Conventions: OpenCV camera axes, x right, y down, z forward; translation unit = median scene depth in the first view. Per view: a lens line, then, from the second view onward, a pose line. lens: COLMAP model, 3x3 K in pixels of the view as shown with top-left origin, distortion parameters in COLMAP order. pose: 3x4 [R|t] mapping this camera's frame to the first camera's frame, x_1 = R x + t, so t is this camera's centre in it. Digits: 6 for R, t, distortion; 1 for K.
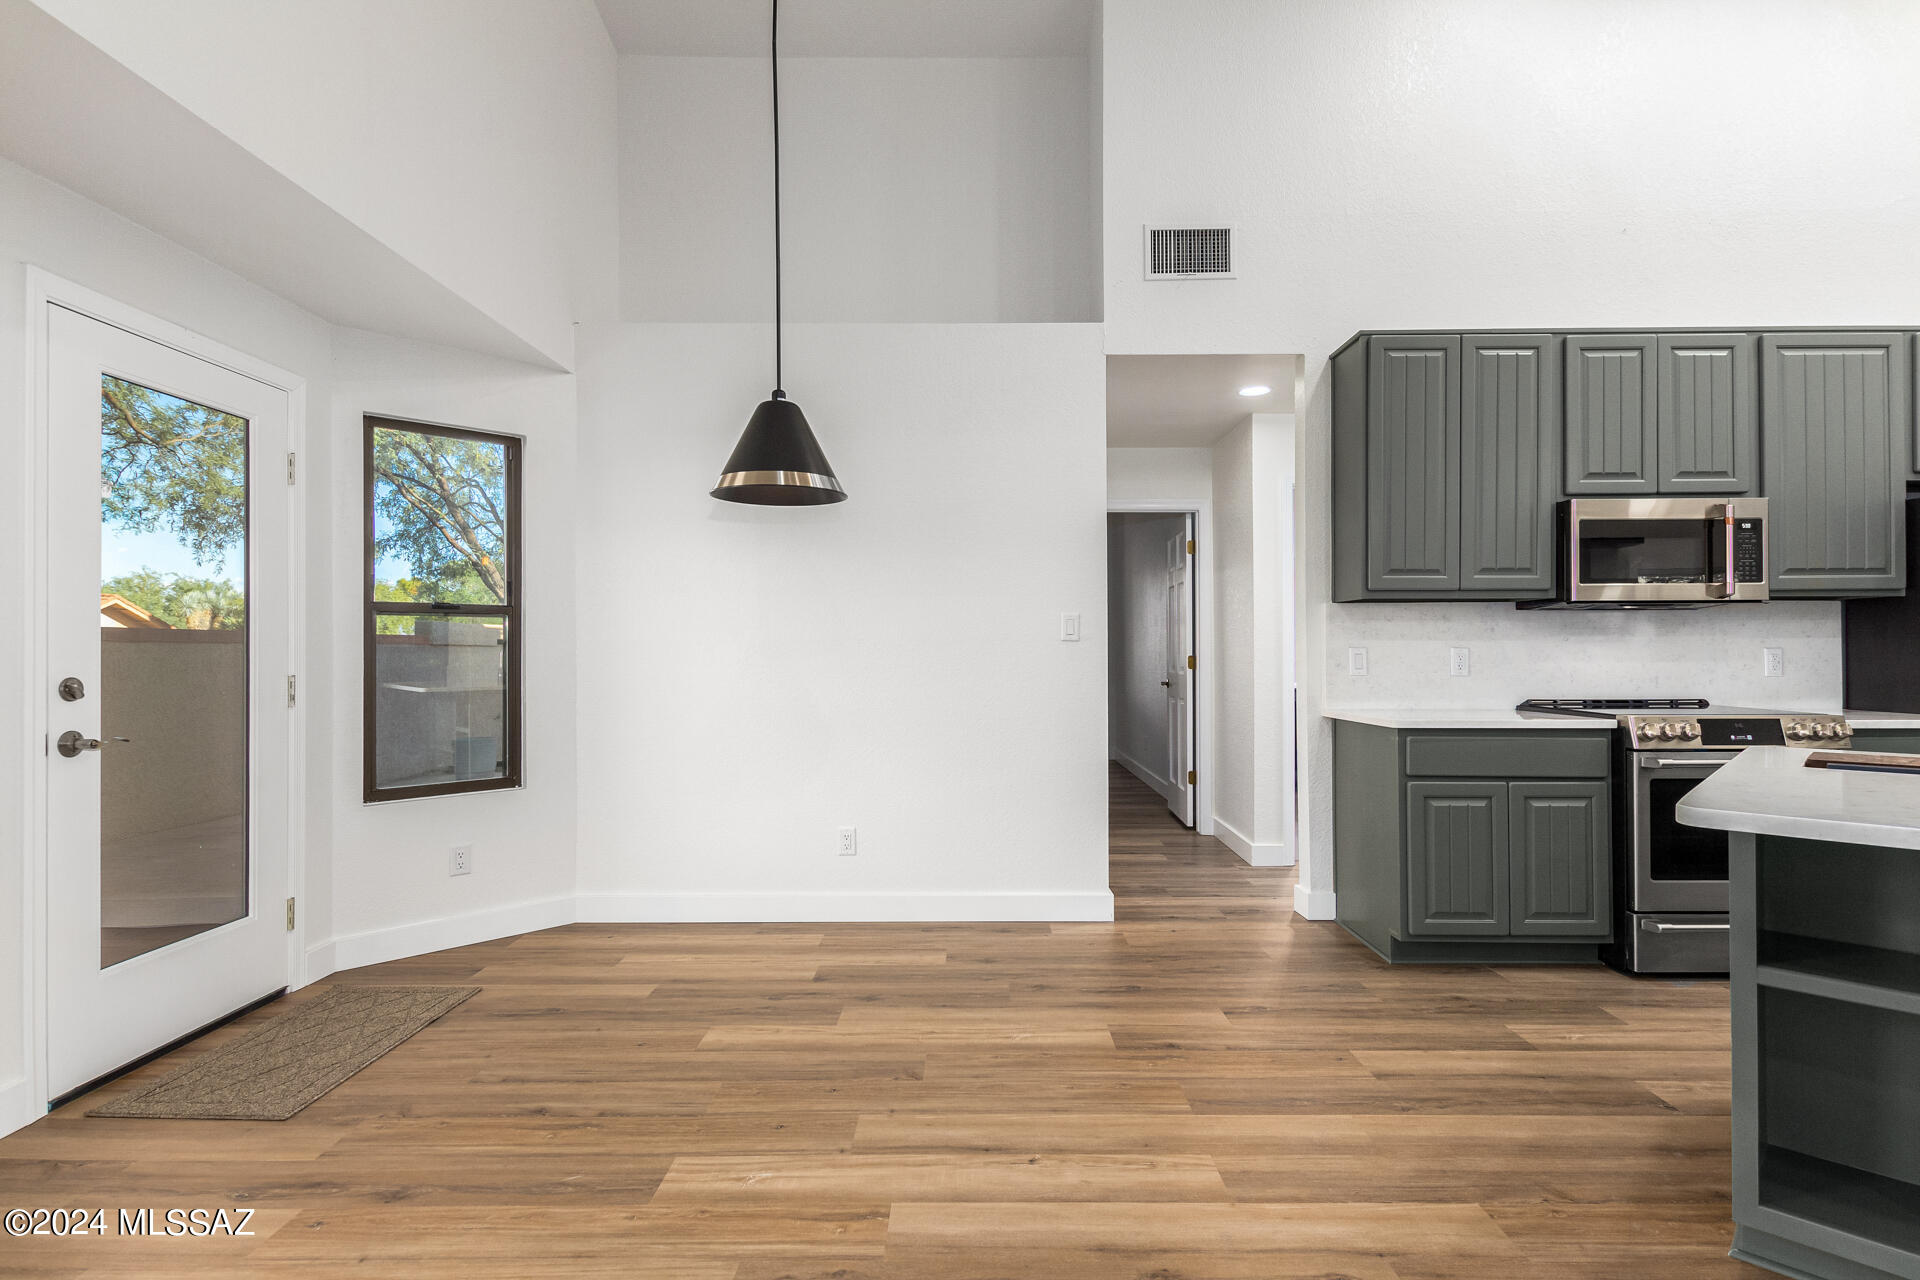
lens RADIAL K [[915.6, 0, 958.3], [0, 915.6, 646.8], [0, 0, 1]] dist [0.006077, 0.000324]
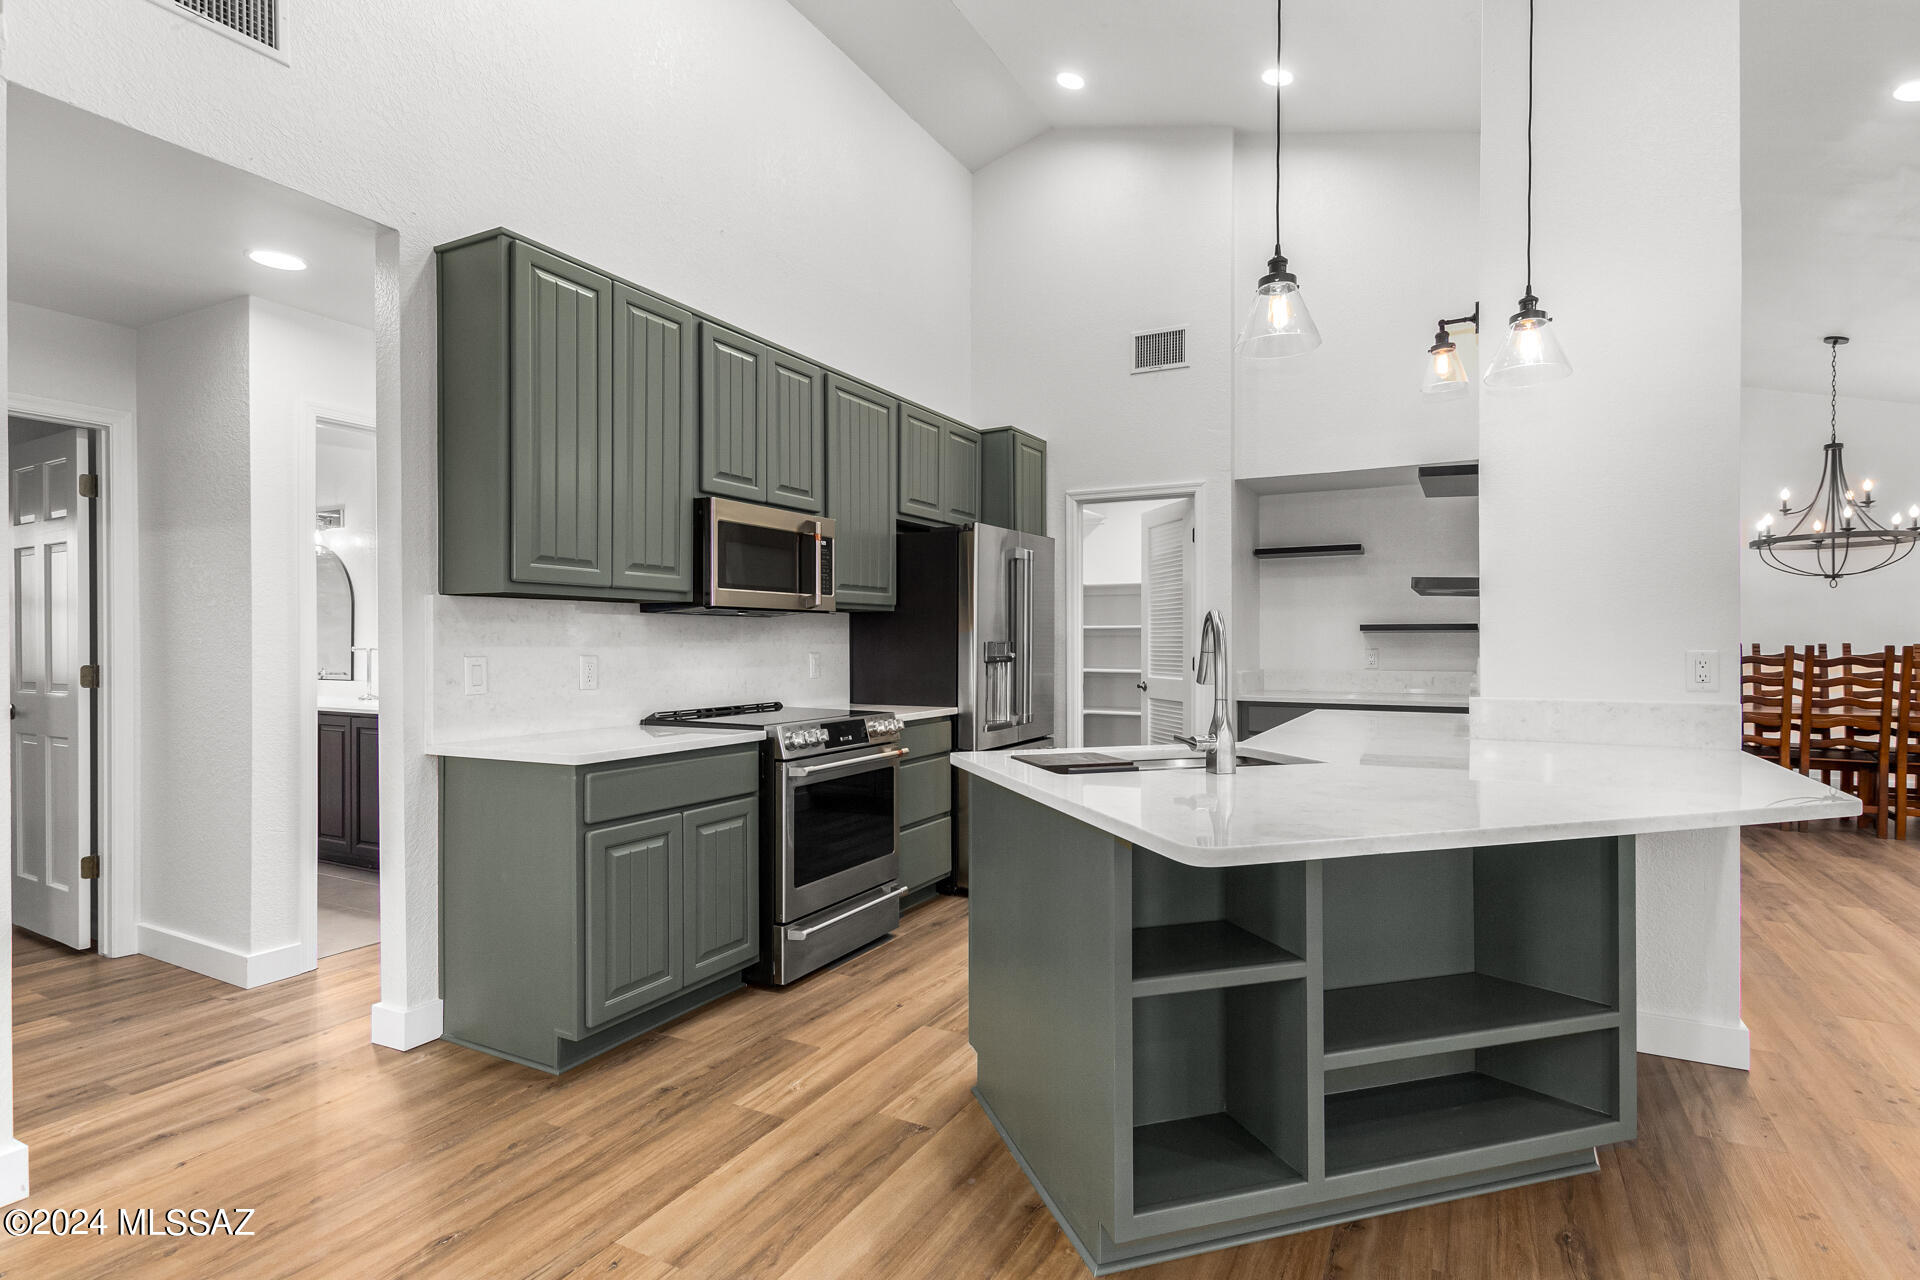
lens RADIAL K [[957.9, 0, 989.5], [0, 957.9, 645.3], [0, 0, 1]] dist [0.015821, -0.006135]
pose [[0.453424, -0.000401, 0.891295, -0.073968], [-0.004536, 0.999986, 0.002757, -0.013736], [-0.891283, -0.005293, 0.453416, 0.305874]]
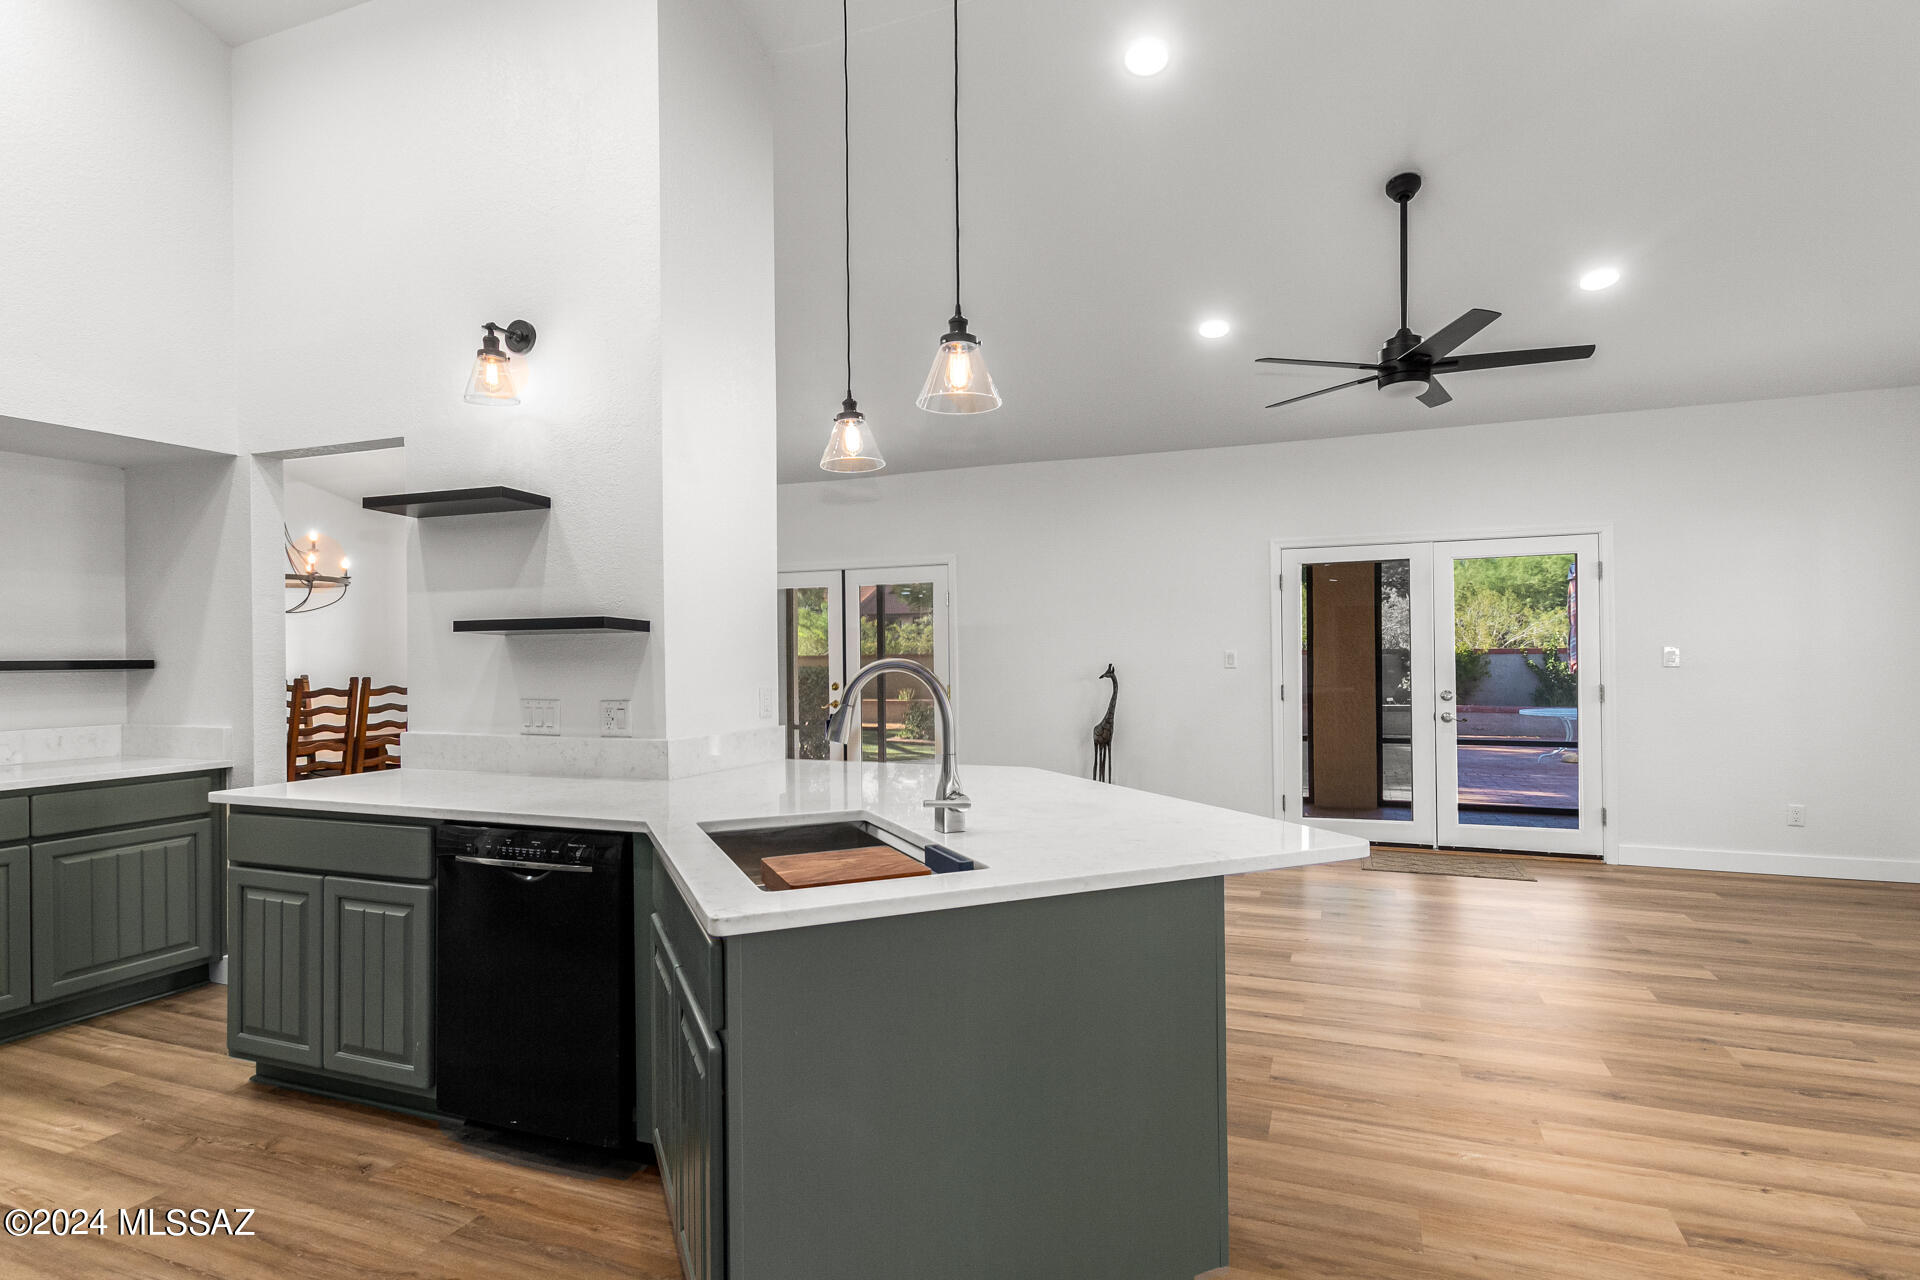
lens RADIAL K [[924.5, 0, 939.2], [0, 924.5, 656.3], [0, 0, 1]] dist [0.030317, -0.013637]
pose [[-0.919779, 0.011810, 0.392258, 0.340030], [0.009888, 0.999927, -0.006918, -0.032906], [-0.392311, -0.002484, -0.919829, 1.003463]]
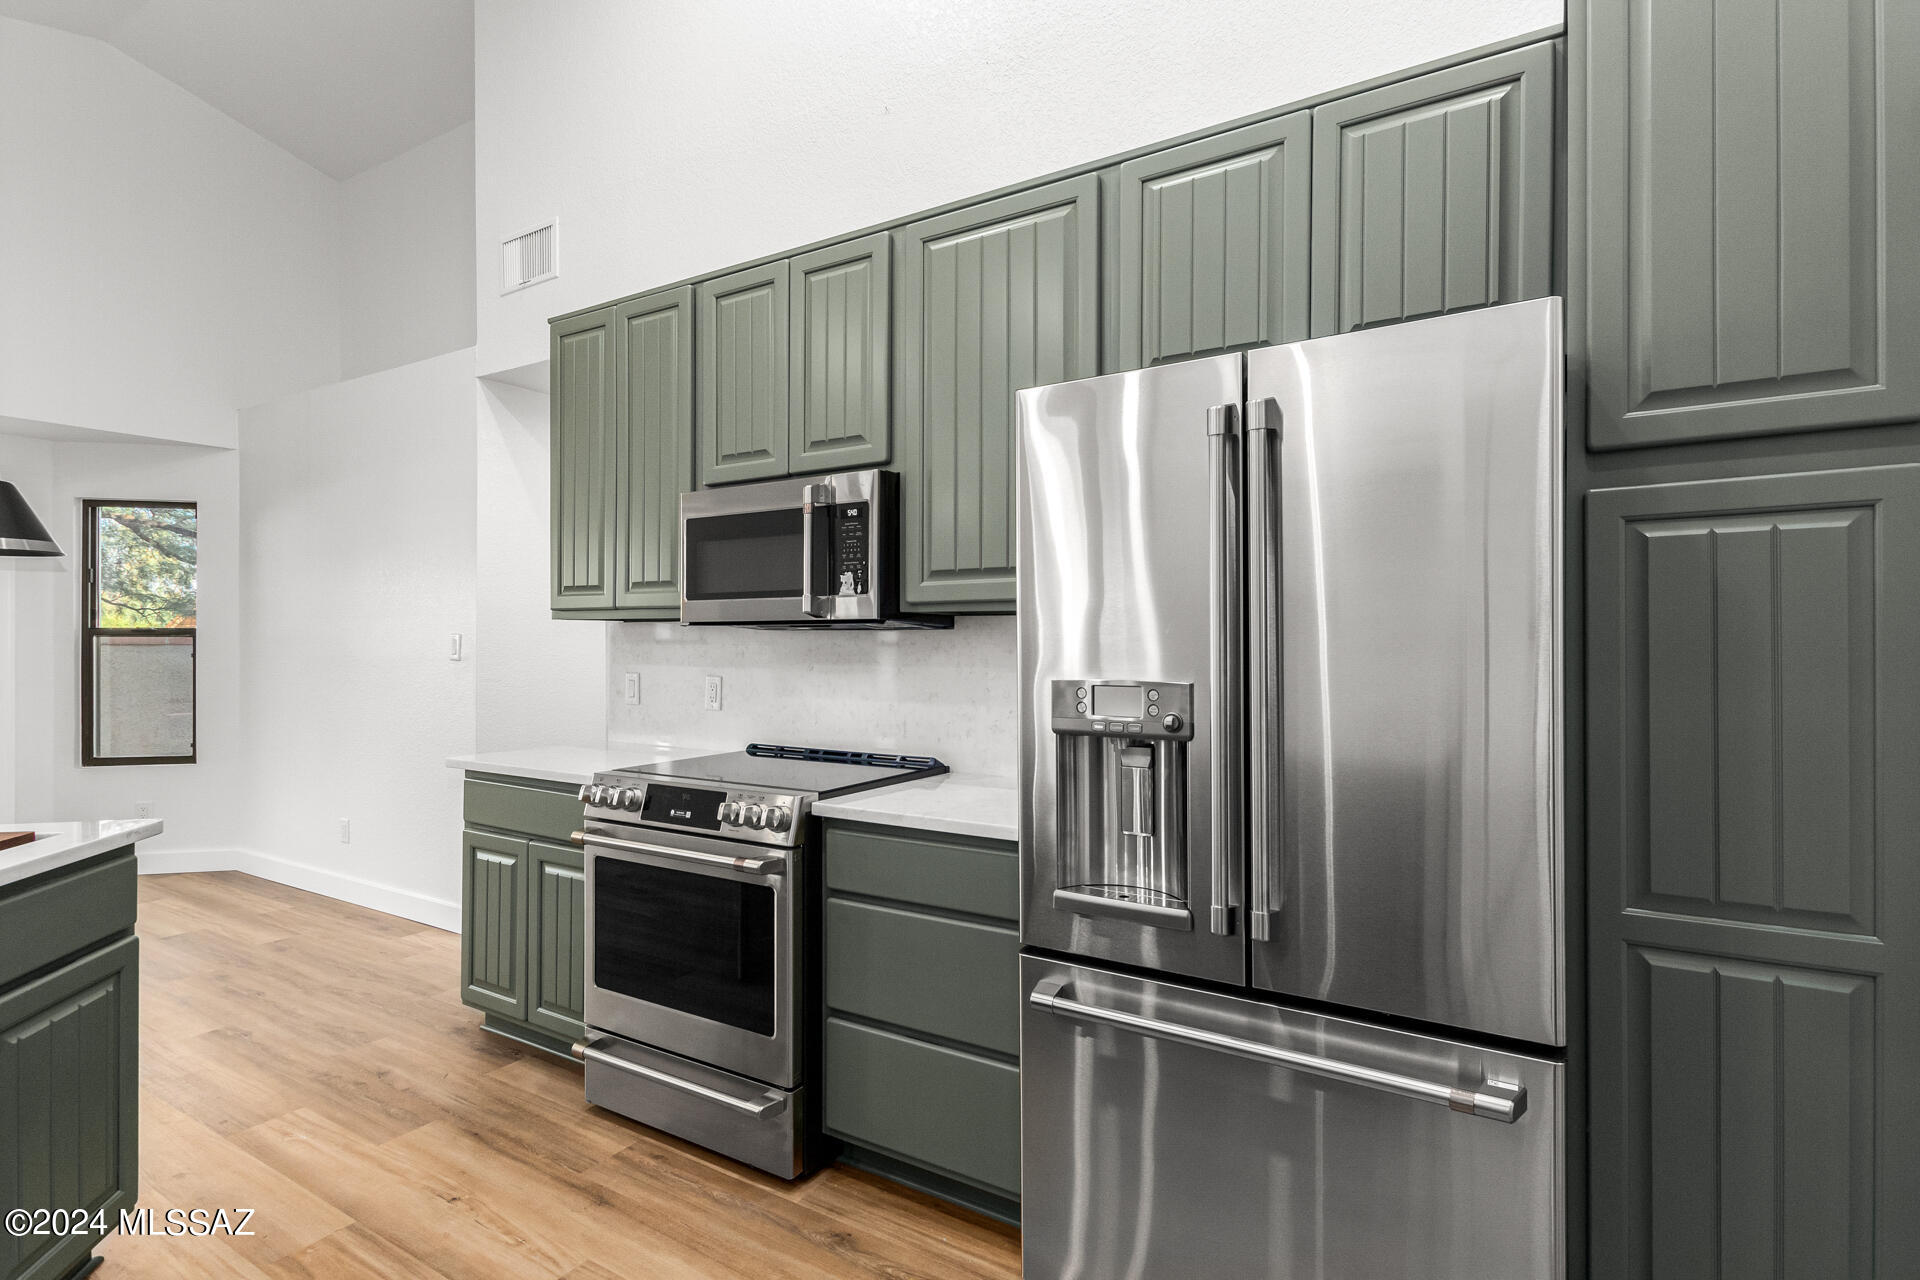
lens RADIAL K [[944.4, 0, 1041.8], [0, 944.4, 637.1], [0, 0, 1]] dist [0.002488, 0.000129]
pose [[0.860946, 0.003681, -0.508683, 1.334641], [-0.003702, 0.999993, 0.000970, -0.038567], [0.508683, 0.001048, 0.860953, 0.455675]]
